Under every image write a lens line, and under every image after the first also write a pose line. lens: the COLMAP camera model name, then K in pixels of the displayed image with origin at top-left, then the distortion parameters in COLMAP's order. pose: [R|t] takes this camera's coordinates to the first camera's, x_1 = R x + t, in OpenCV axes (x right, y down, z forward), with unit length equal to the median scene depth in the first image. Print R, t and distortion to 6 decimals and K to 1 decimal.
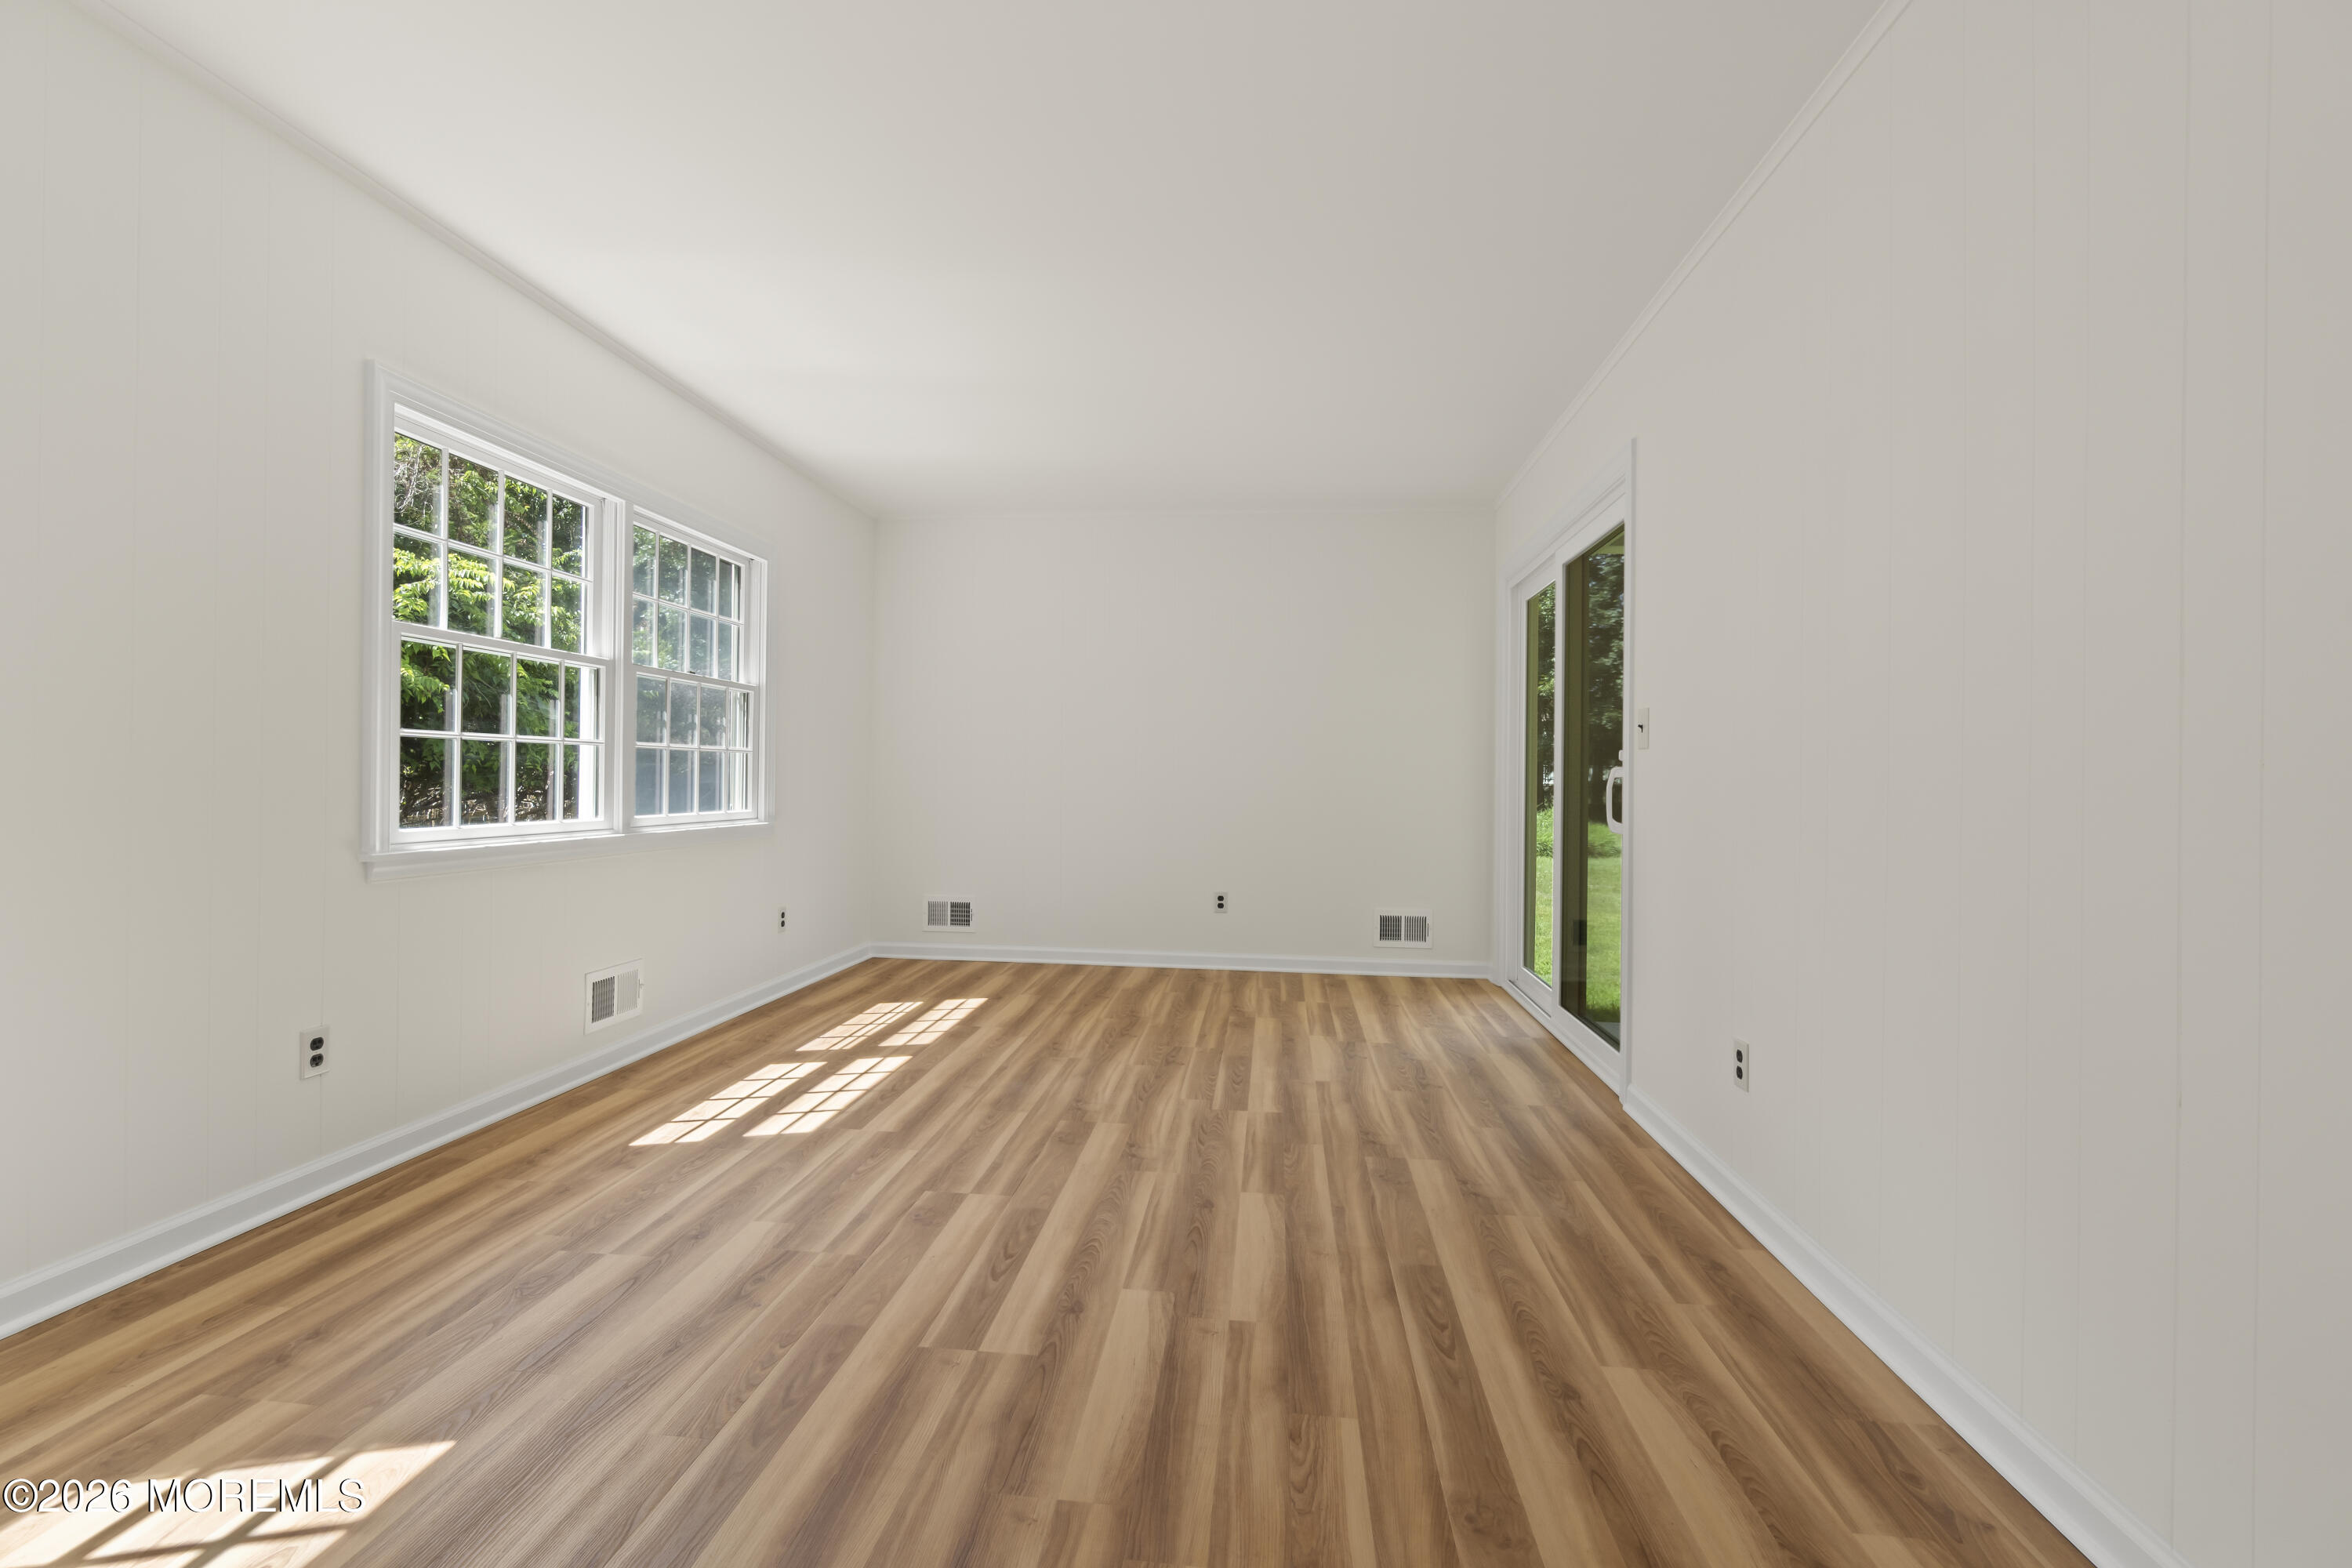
lens RADIAL K [[1015.7, 0, 1174.4], [0, 1015.7, 785.5], [0, 0, 1]] dist [-0.004421, 0.000005]
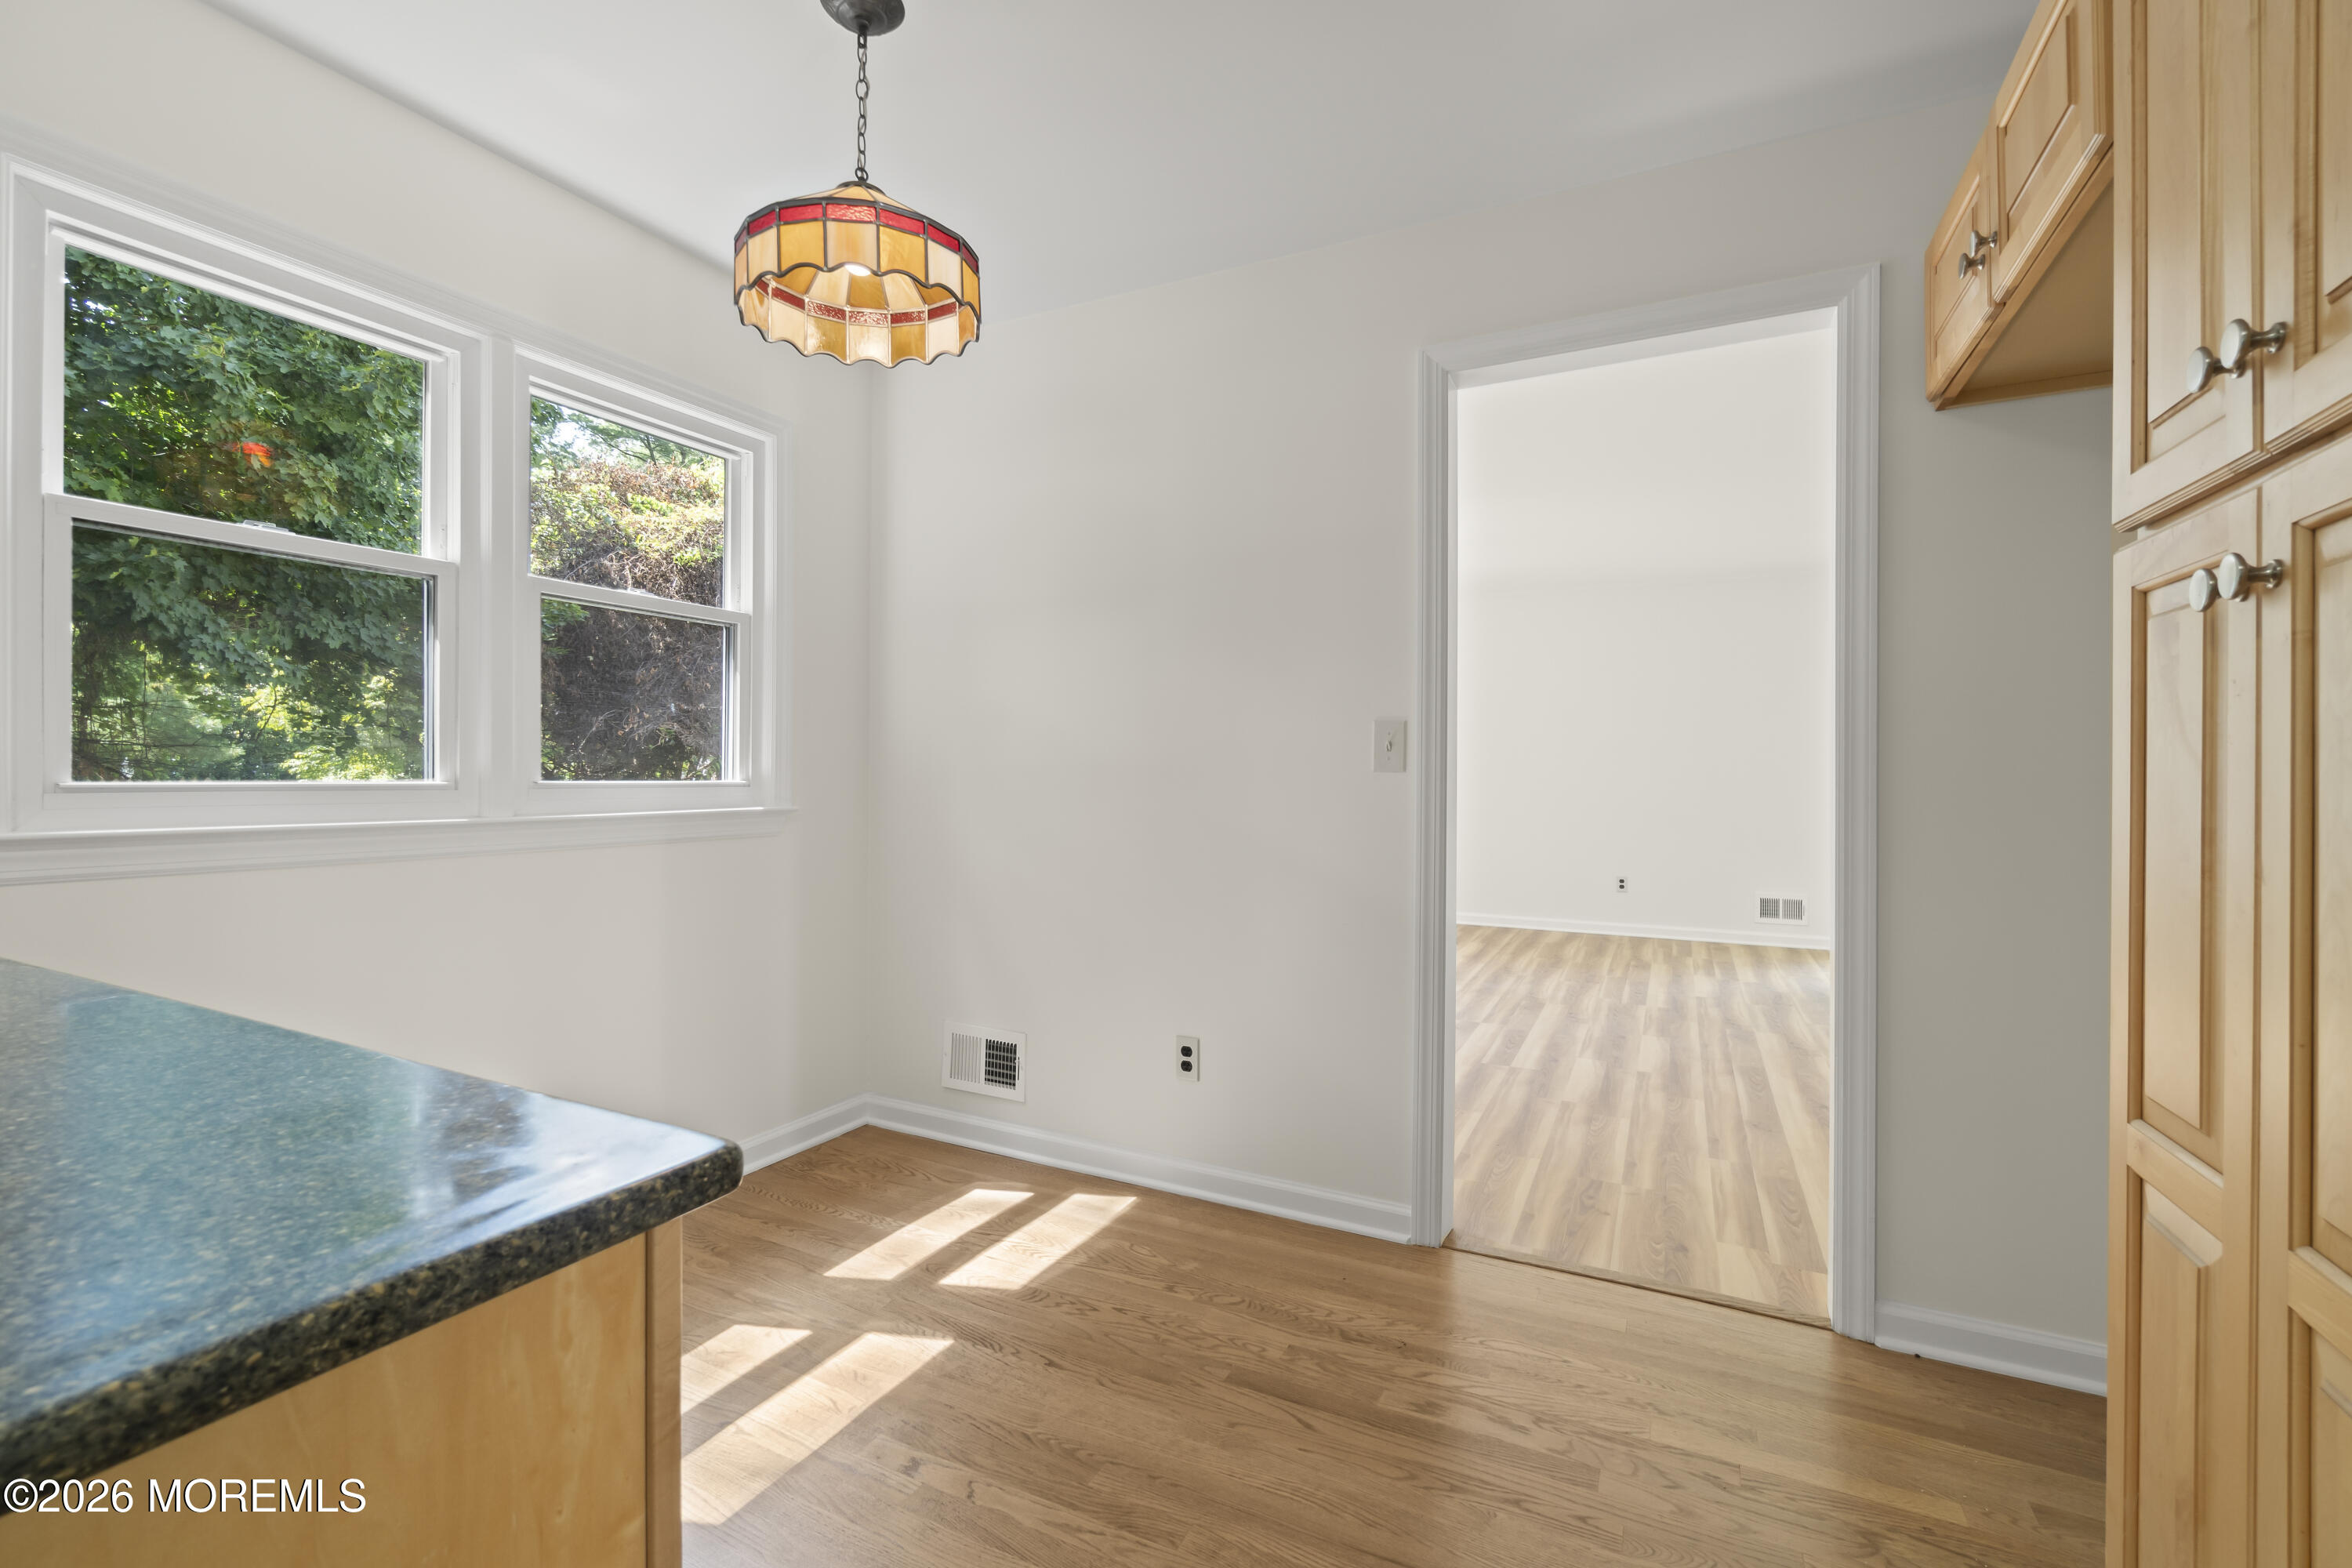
lens RADIAL K [[1015.7, 0, 1176.6], [0, 1015.7, 787.5], [0, 0, 1]] dist [-0.004421, 0.000005]
pose [[0.936590, -0.003104, -0.350412, -0.053586], [0.004120, 0.999989, 0.002153, -0.022469], [0.350402, -0.003460, 0.936593, -0.677058]]
